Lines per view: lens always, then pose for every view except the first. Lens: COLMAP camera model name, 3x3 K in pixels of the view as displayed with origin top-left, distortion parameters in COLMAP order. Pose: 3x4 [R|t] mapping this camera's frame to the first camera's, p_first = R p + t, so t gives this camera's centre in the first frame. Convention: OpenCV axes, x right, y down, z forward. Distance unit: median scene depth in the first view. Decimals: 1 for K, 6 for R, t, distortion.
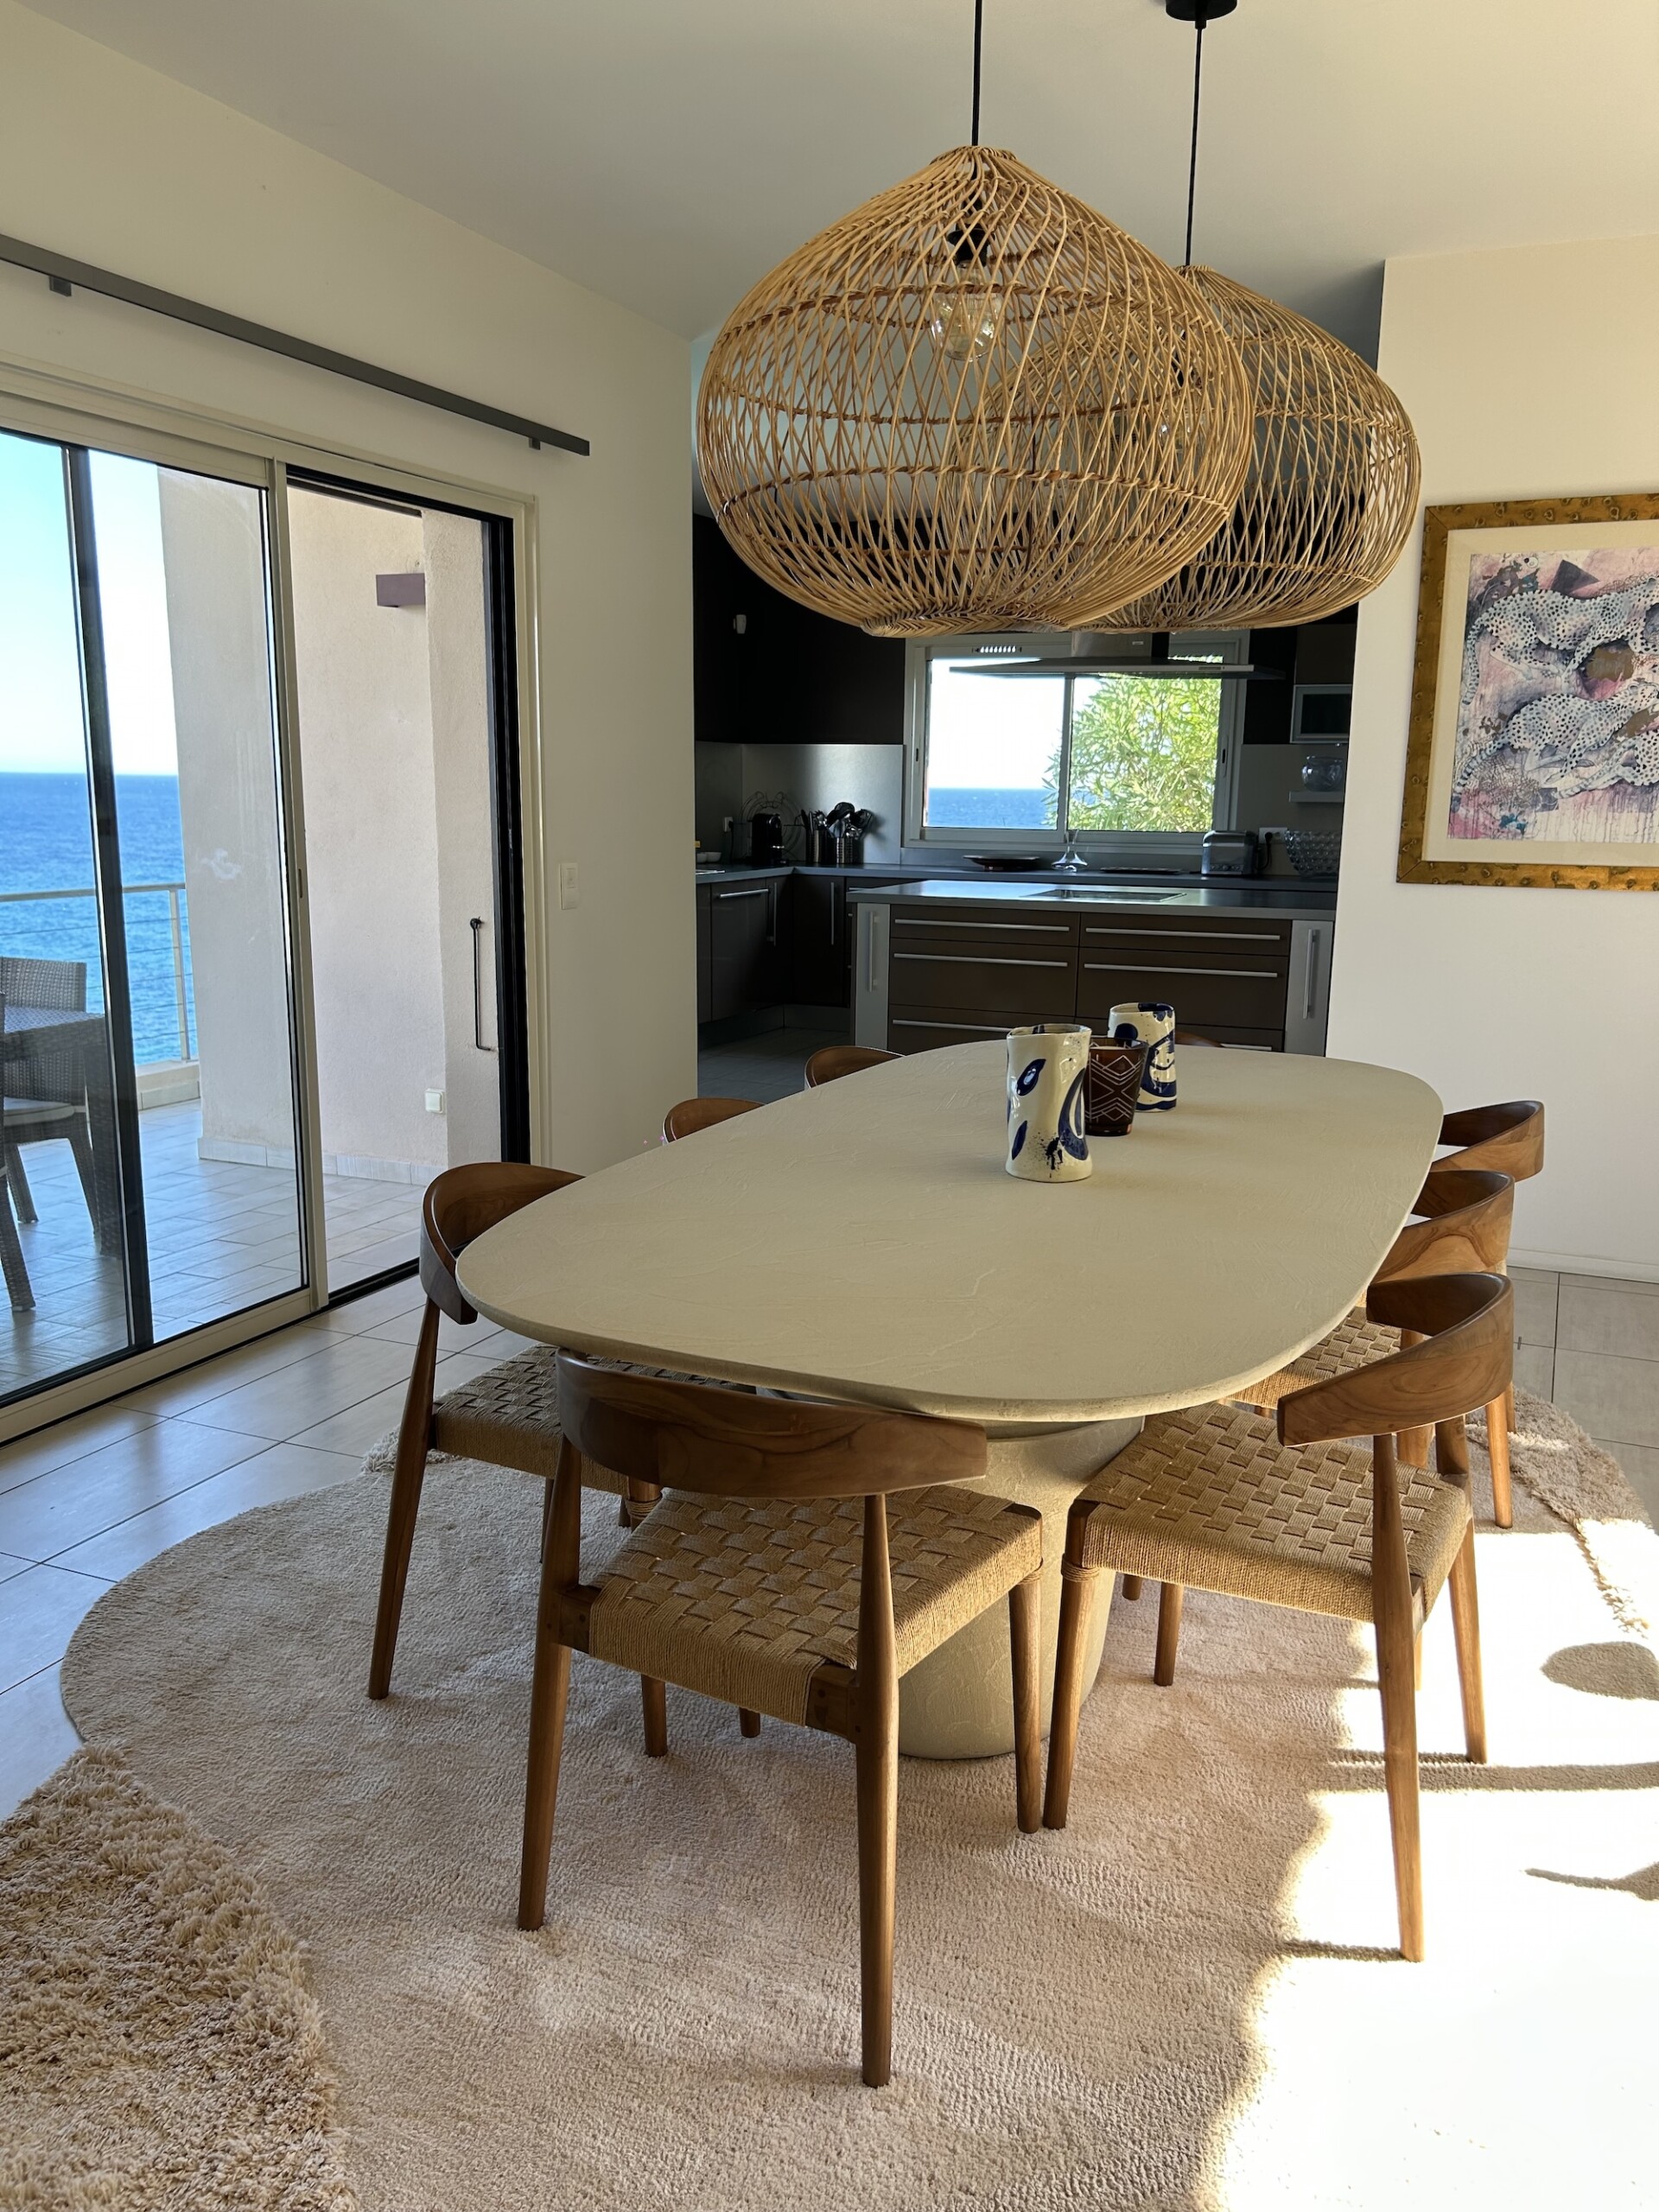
lens RADIAL K [[1656.2, 0, 830.3], [0, 1656.2, 1110.6], [0, 0, 1]] dist [0.044810, -0.047827]
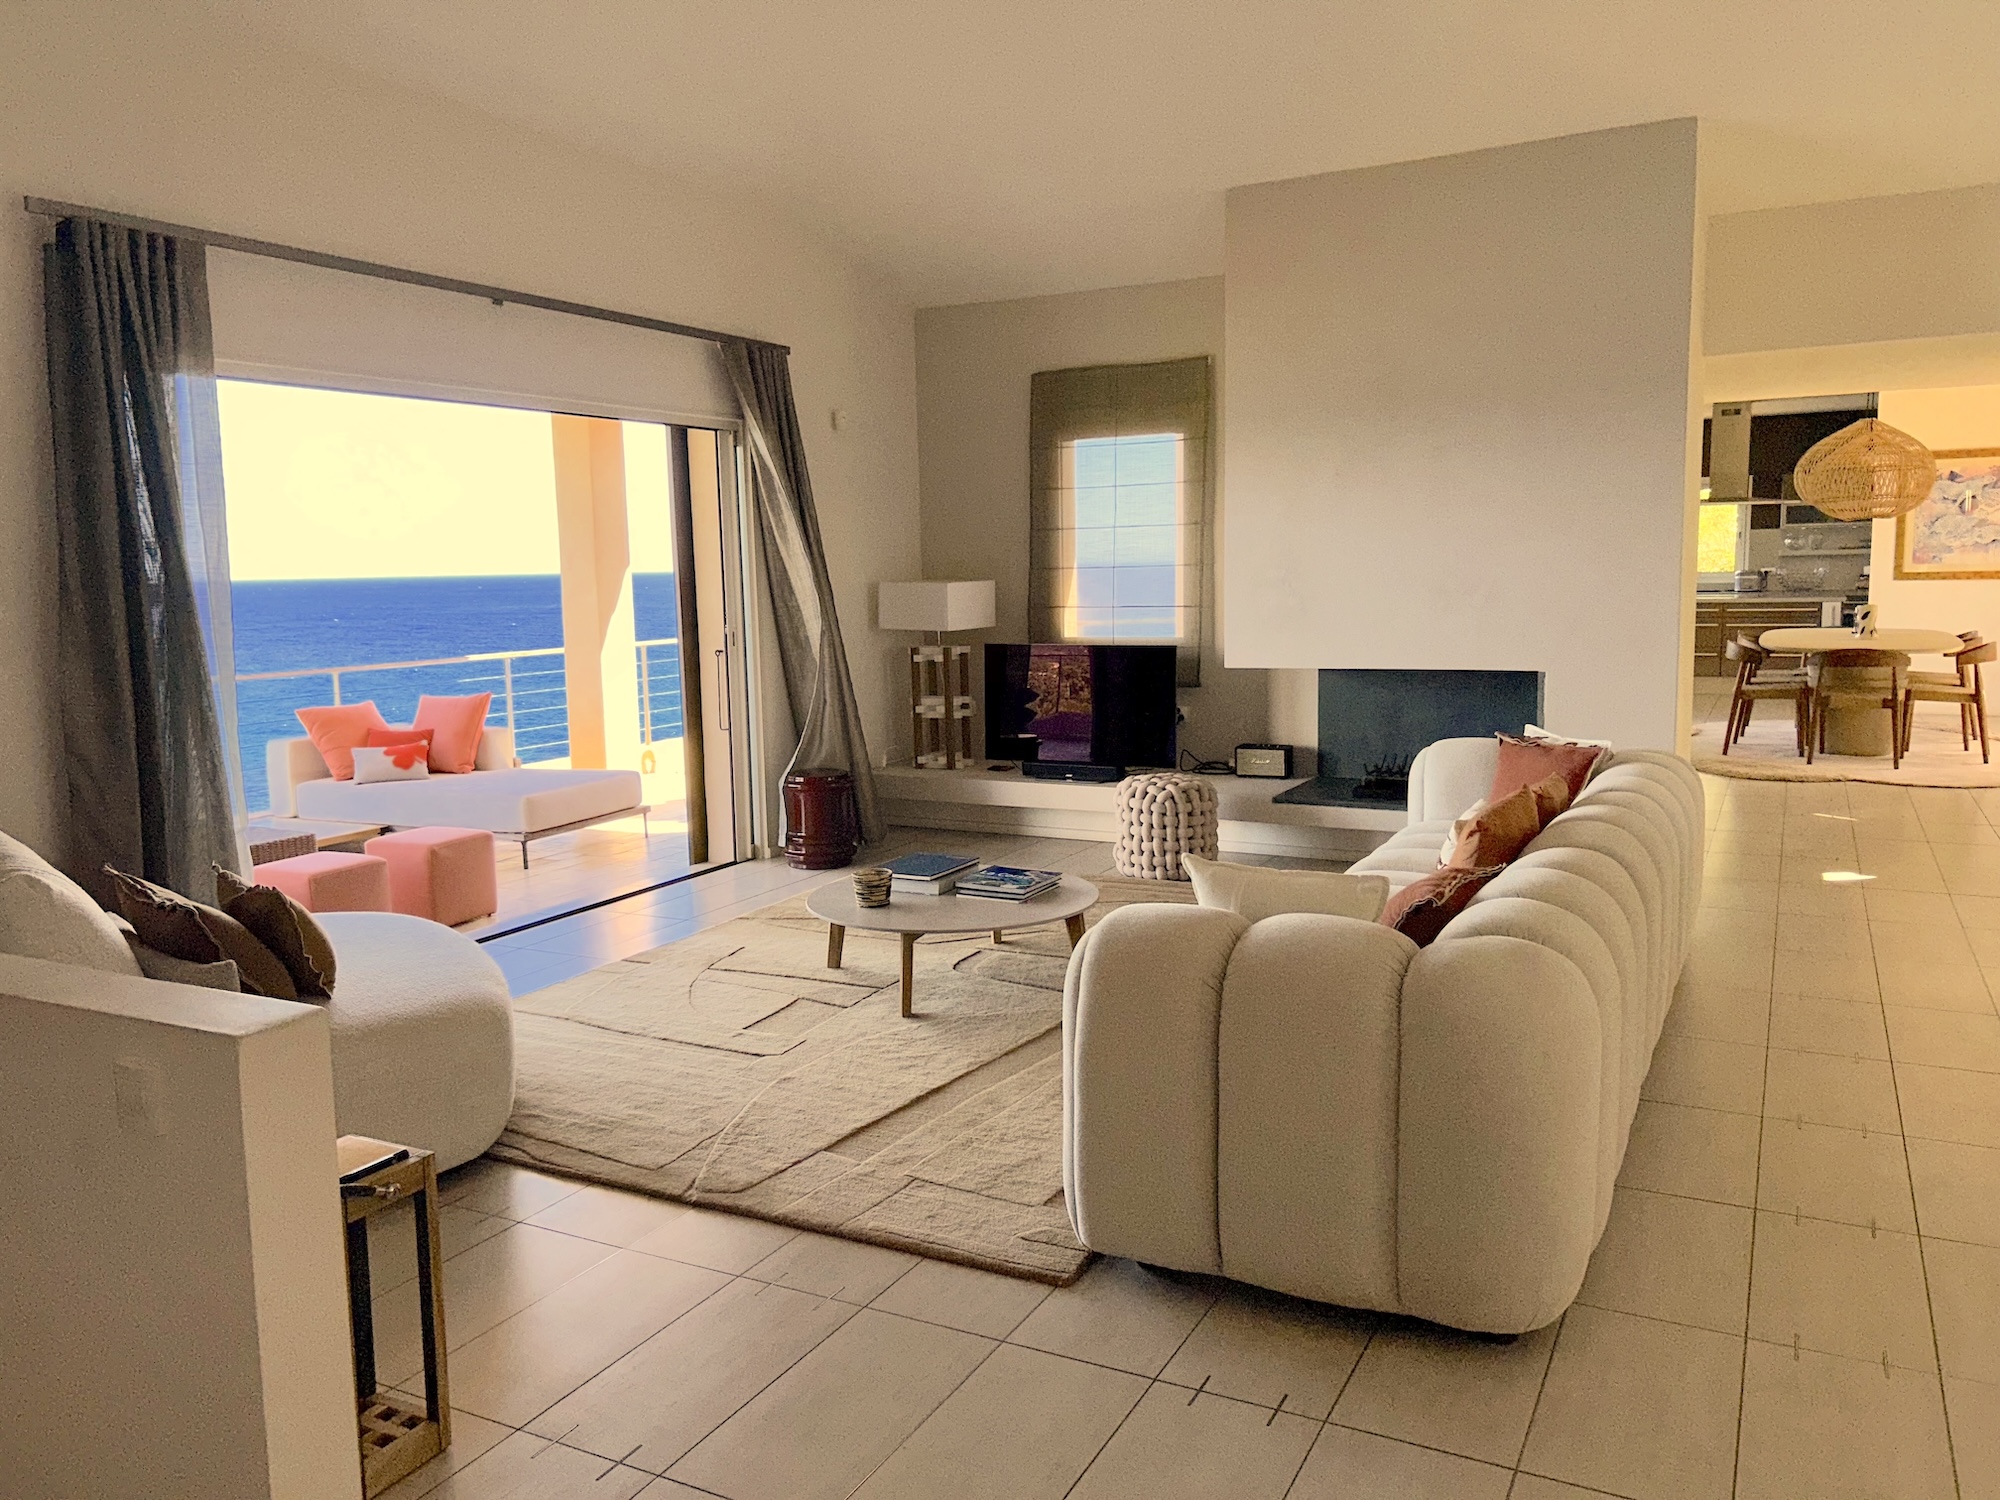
lens RADIAL K [[1497.4, 0, 986.5], [0, 1497.4, 754.9], [0, 0, 1]] dist [0.044810, -0.047827]
pose [[0.997213, -0.023728, -0.070731, -1.079223], [0.018891, 0.997487, -0.068281, 0.323228], [0.072174, 0.066754, 0.995156, -1.744713]]
